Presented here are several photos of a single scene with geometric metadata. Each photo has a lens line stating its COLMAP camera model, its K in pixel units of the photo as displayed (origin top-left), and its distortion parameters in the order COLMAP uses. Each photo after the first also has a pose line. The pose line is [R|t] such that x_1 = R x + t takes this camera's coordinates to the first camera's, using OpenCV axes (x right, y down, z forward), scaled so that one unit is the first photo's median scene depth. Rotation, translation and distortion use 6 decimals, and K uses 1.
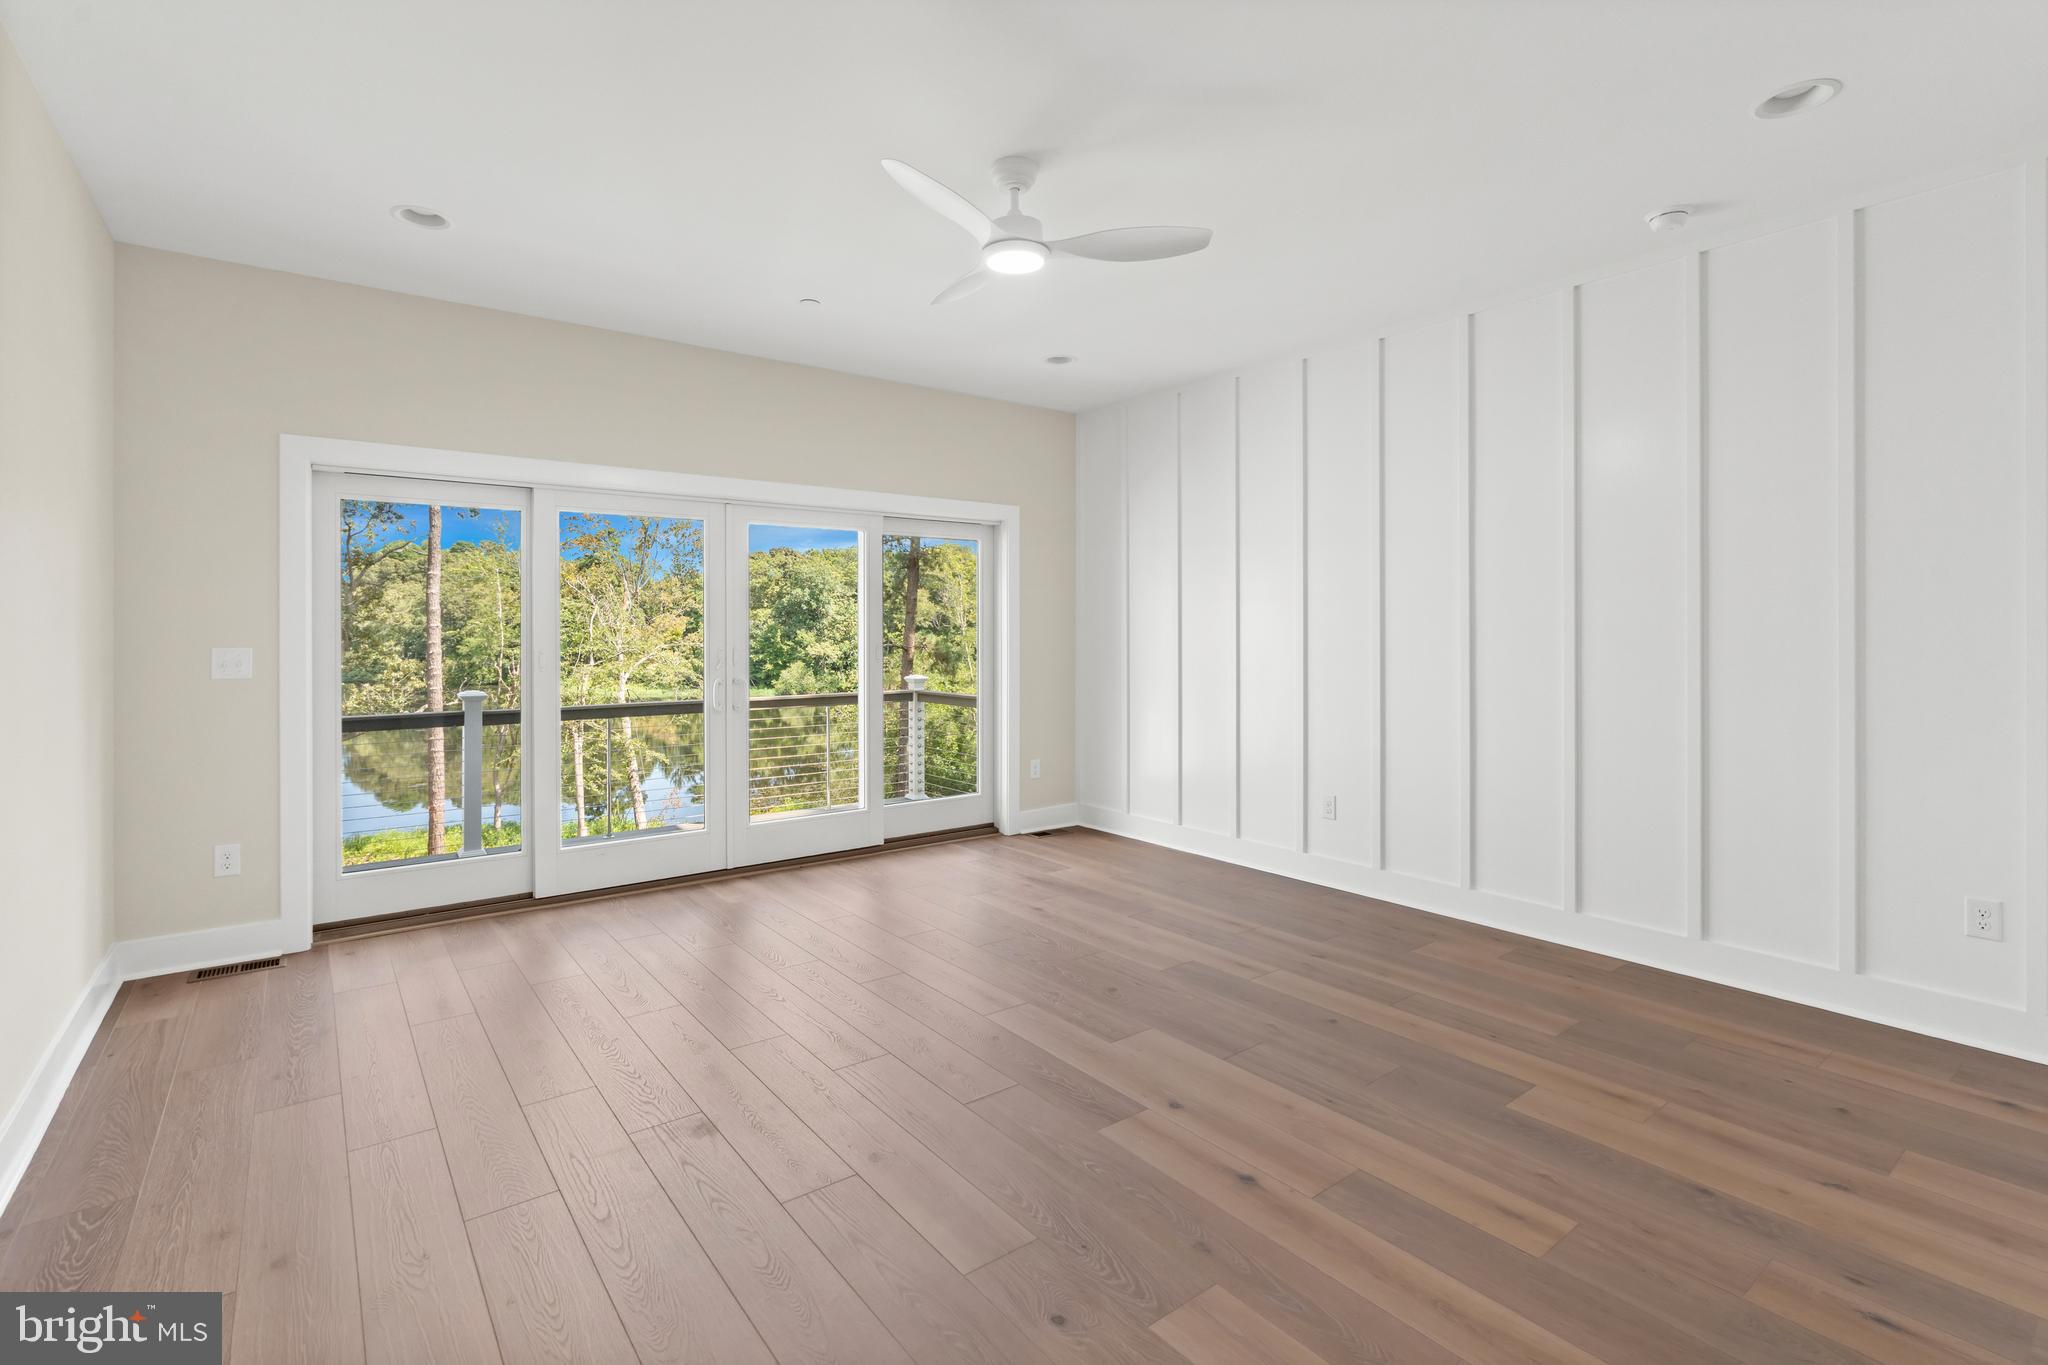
lens RADIAL K [[932.1, 0, 1022.1], [0, 932.1, 674.1], [0, 0, 1]] dist [-0.003851, 0.000119]
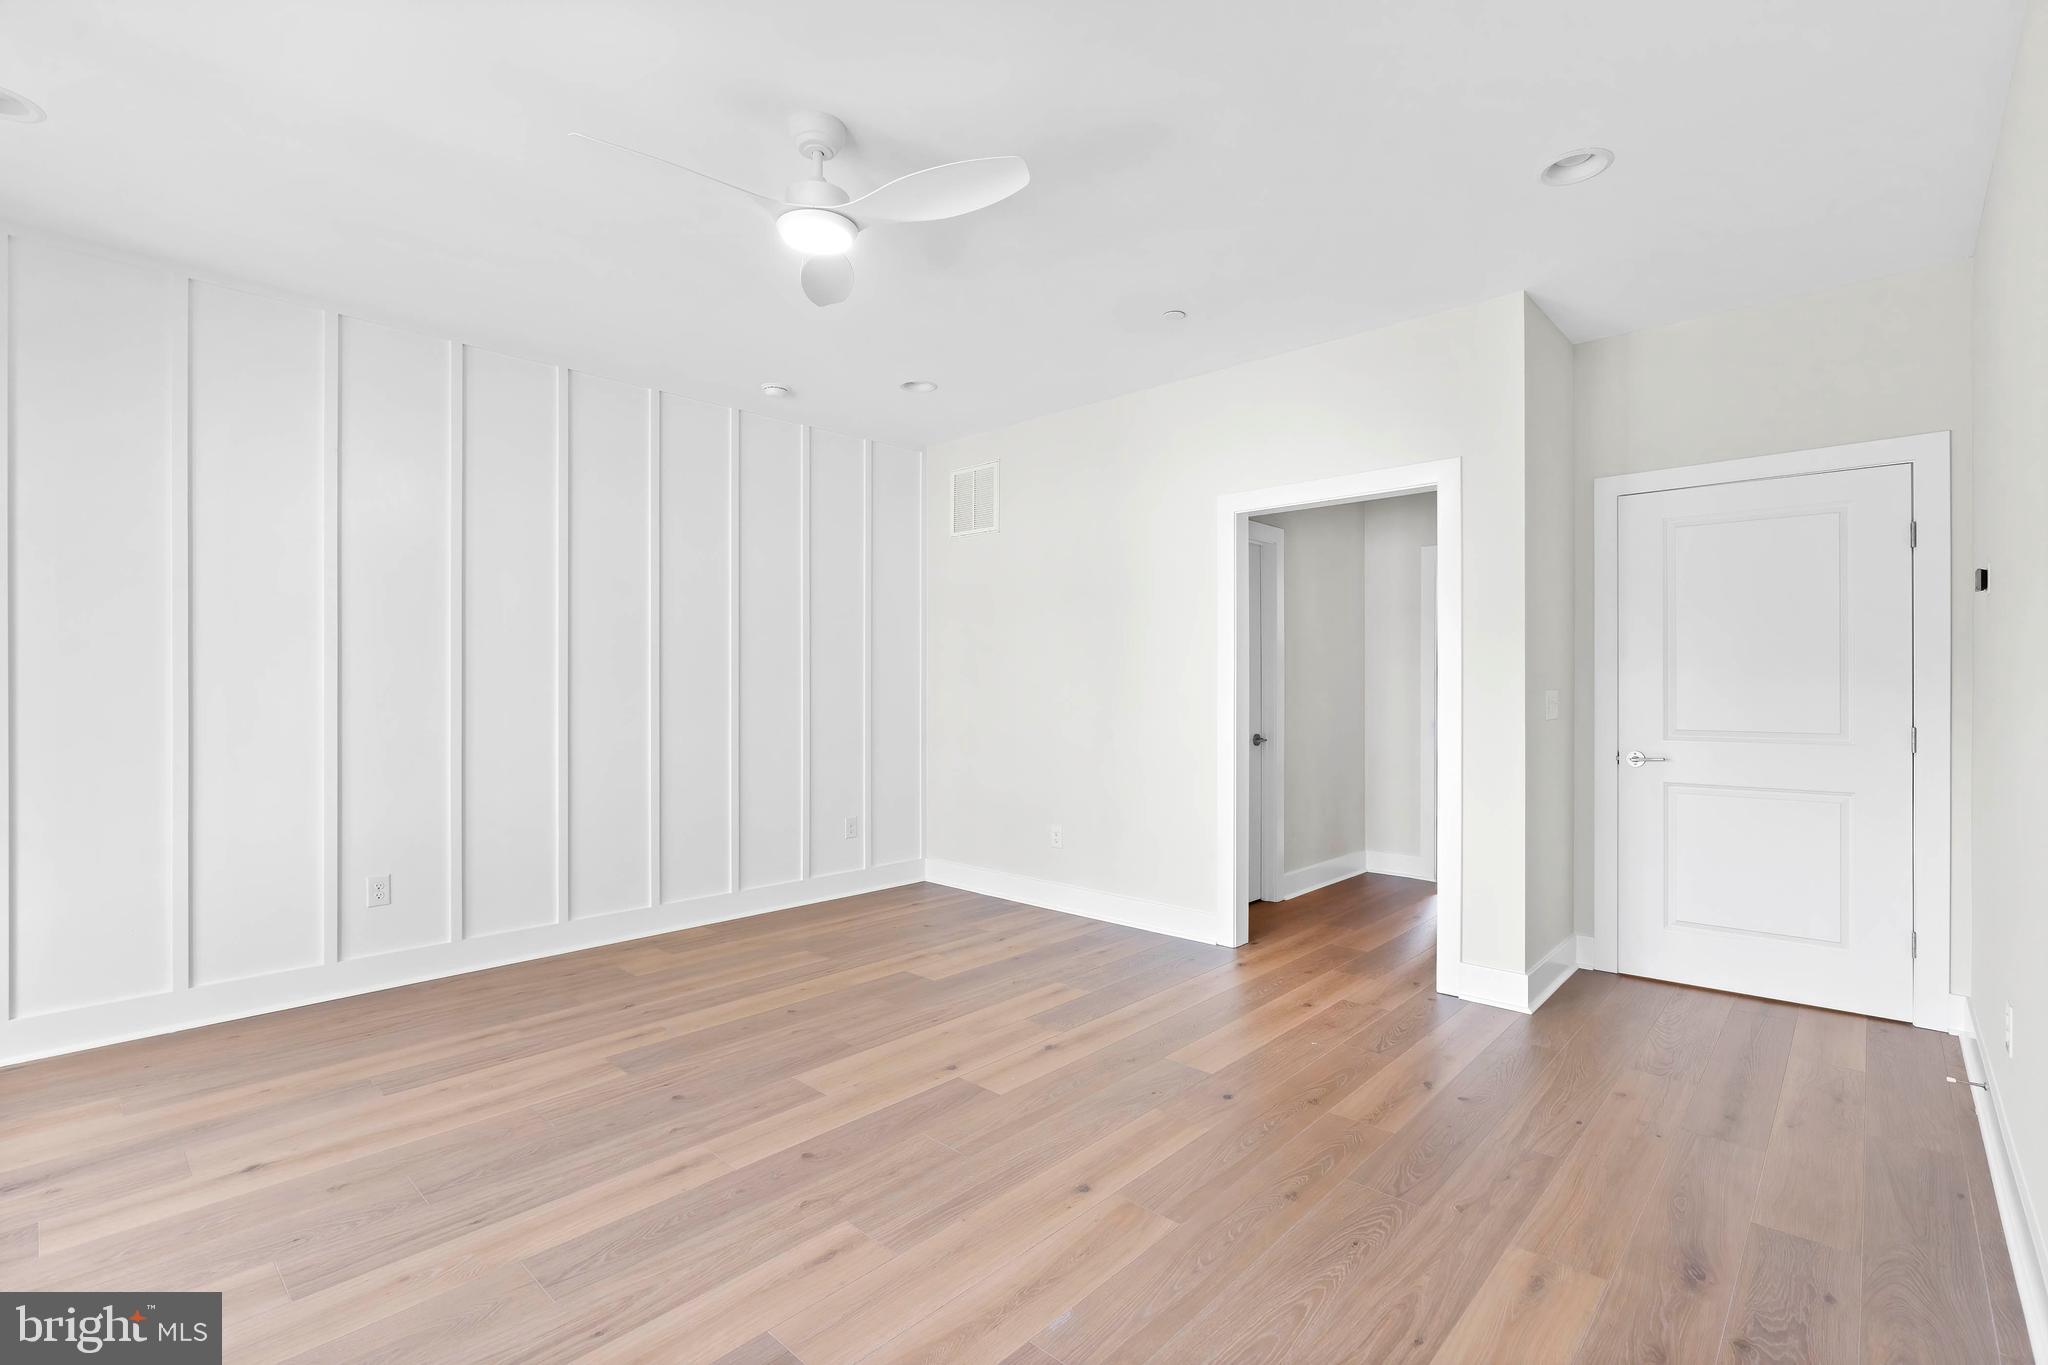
lens RADIAL K [[932.1, 0, 1026.3], [0, 932.1, 680.8], [0, 0, 1]] dist [-0.003851, 0.000119]
pose [[-0.163420, 0.003333, 0.986551, -0.898103], [0.041398, 0.999137, 0.003482, -0.025250], [-0.985688, 0.041410, -0.163417, 0.948706]]
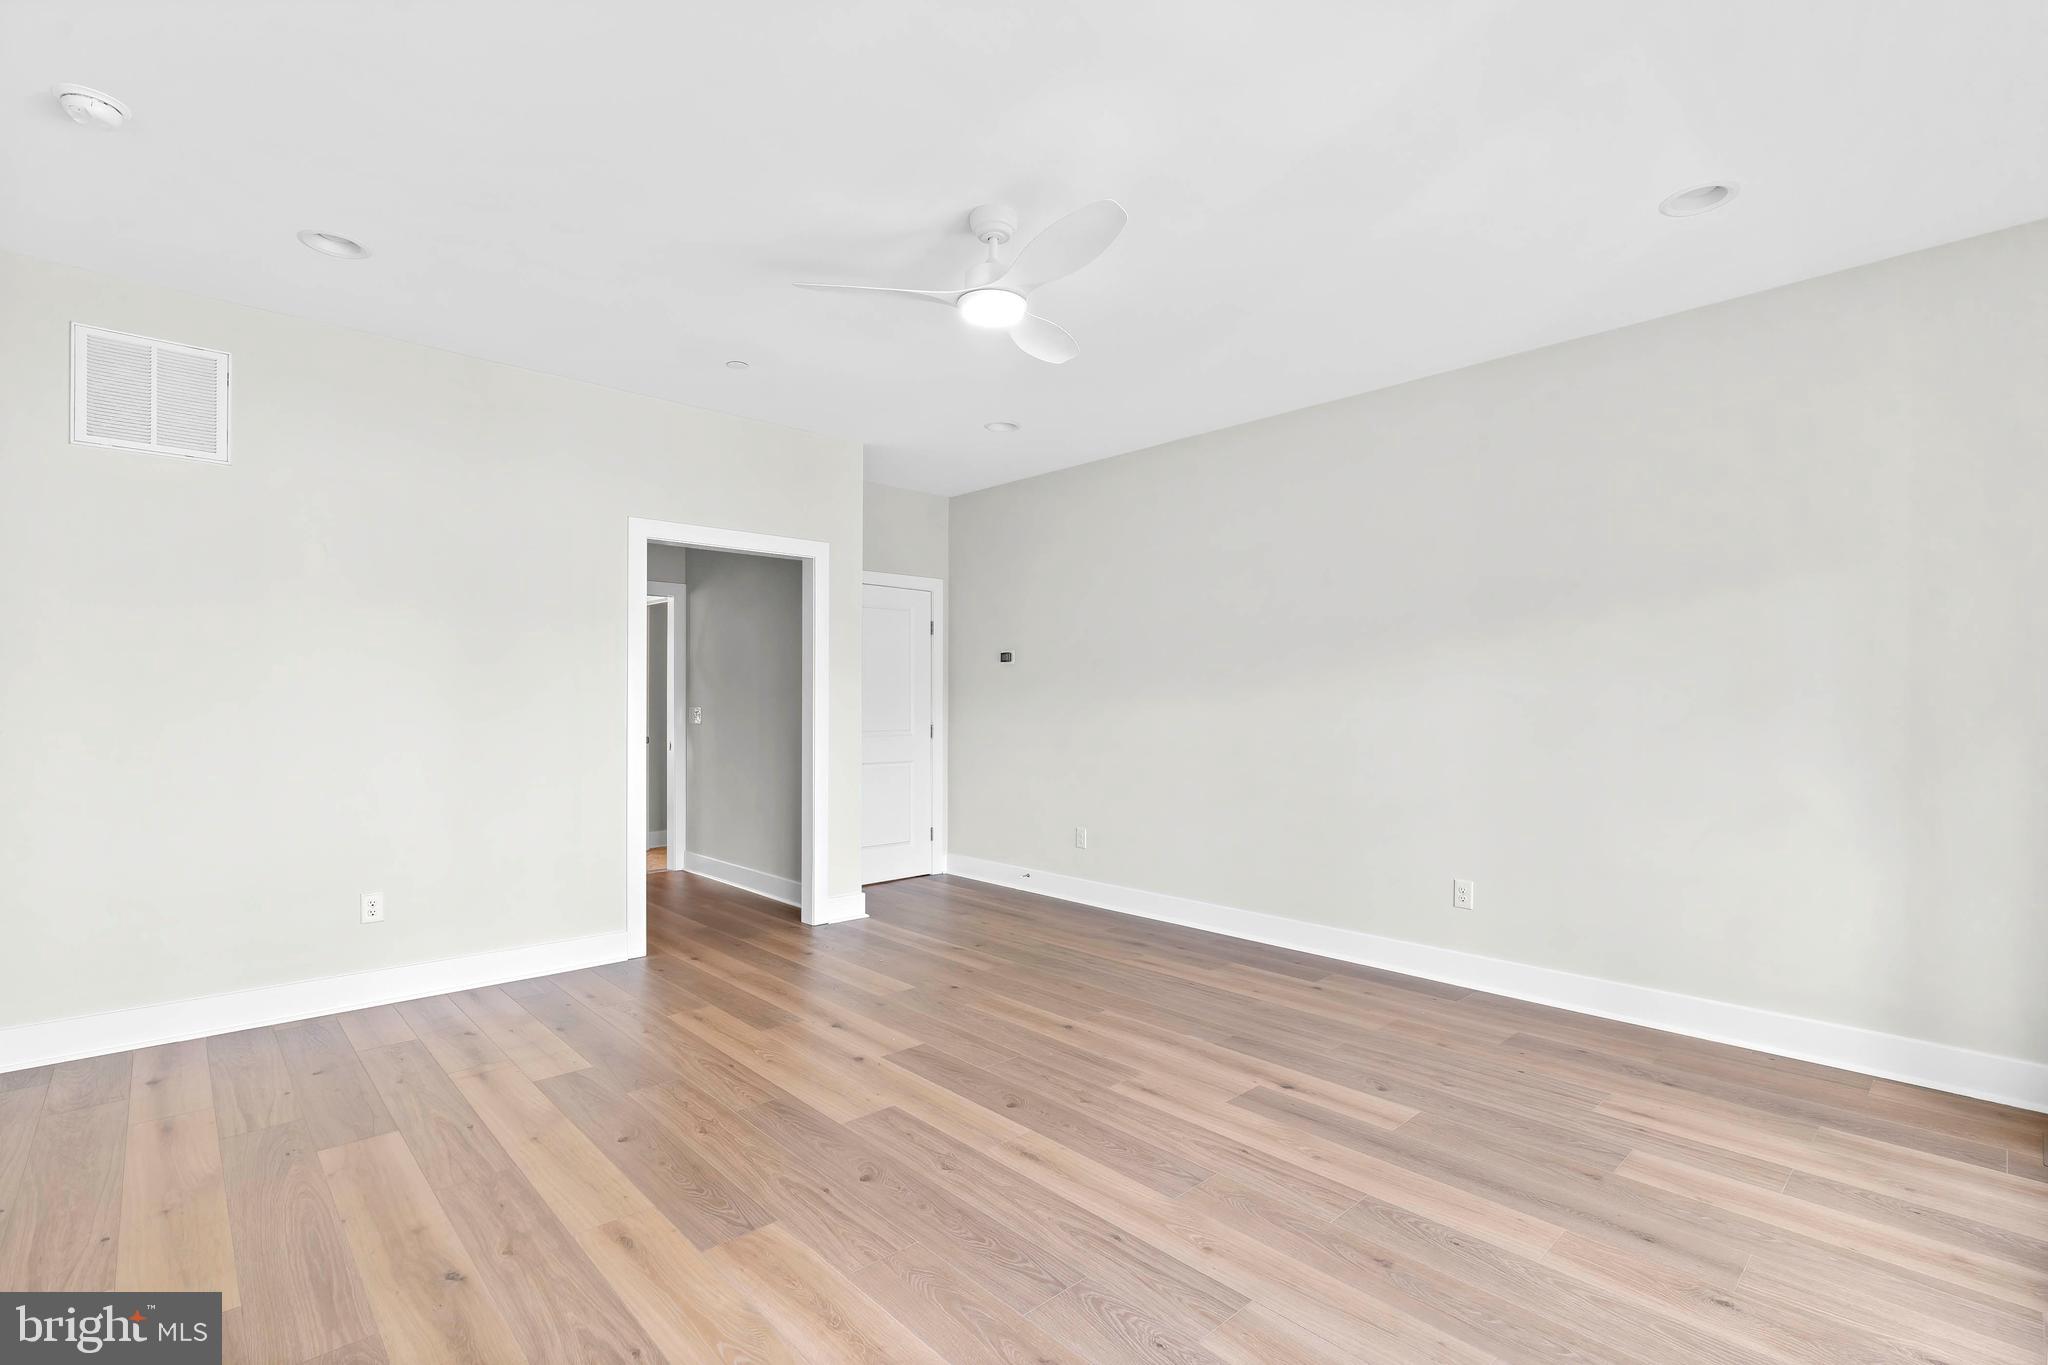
lens RADIAL K [[932.1, 0, 1025.0], [0, 932.1, 692.2], [0, 0, 1]] dist [-0.003851, 0.000119]
pose [[-0.995951, -0.001493, -0.089889, 0.047389], [-0.004431, 0.999462, 0.032492, -0.072991], [0.089792, 0.032759, -0.995422, 2.002112]]
